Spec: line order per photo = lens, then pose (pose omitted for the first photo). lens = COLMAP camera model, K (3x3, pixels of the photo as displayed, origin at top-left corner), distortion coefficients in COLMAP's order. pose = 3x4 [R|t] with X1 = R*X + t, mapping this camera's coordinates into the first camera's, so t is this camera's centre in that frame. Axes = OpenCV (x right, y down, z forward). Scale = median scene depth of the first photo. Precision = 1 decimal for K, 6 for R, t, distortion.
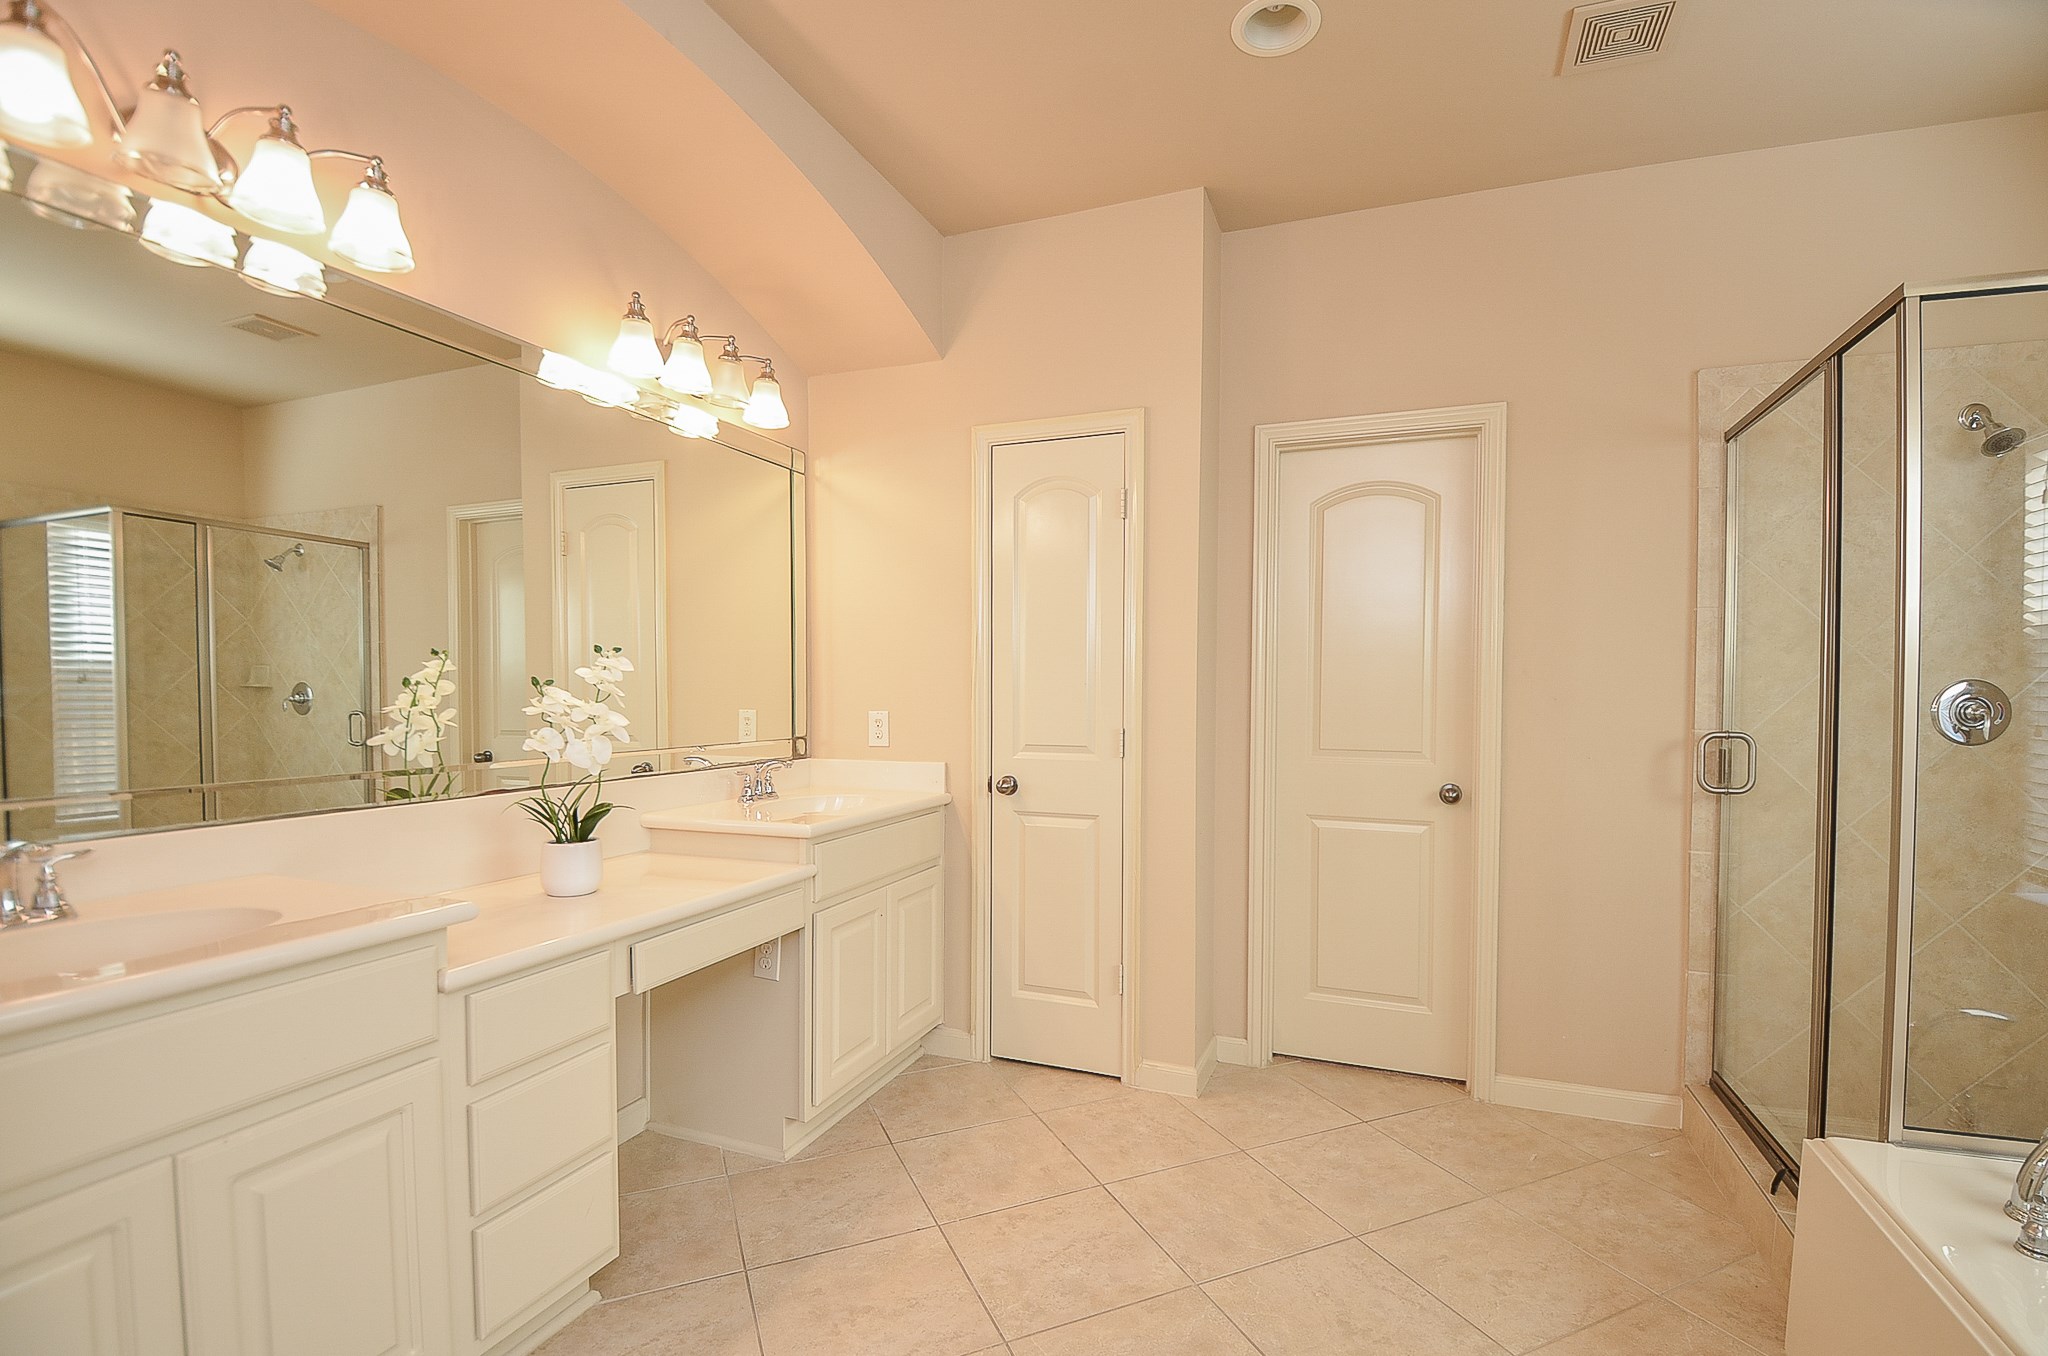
lens RADIAL K [[921.5, 0, 1034.2], [0, 921.5, 706.1], [0, 0, 1]] dist [0.019680, -0.025874]
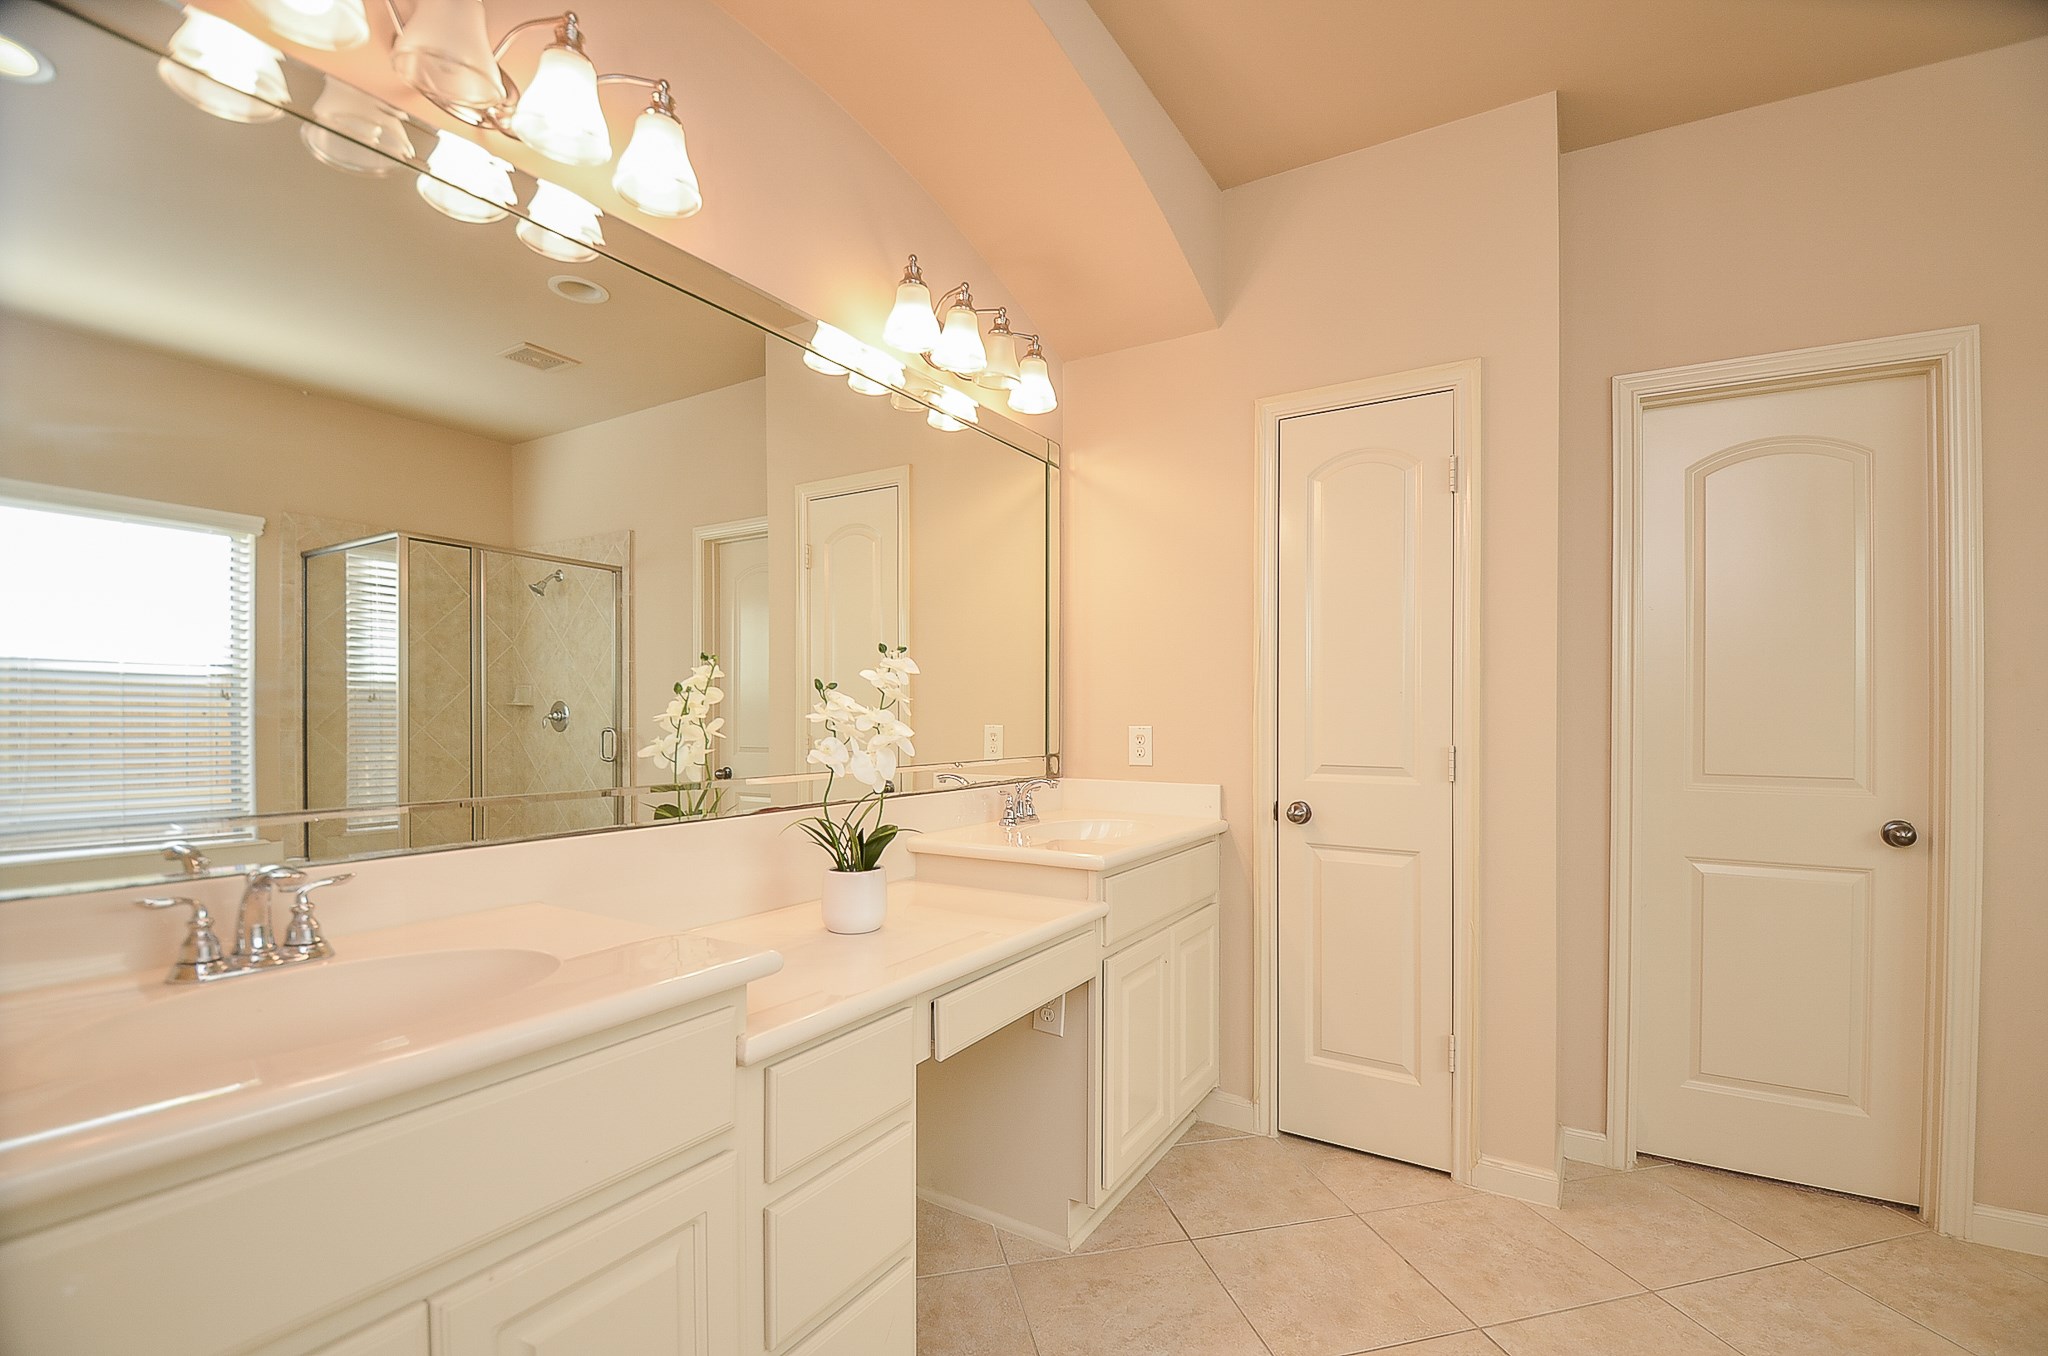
lens RADIAL K [[933.3, 0, 1062.6], [0, 933.3, 702.1], [0, 0, 1]] dist [0.023414, -0.028207]
pose [[0.984926, -0.002213, -0.172962, -0.103192], [-0.002623, 0.999612, -0.027729, 0.008798], [0.172956, 0.027765, 0.984538, 0.111546]]
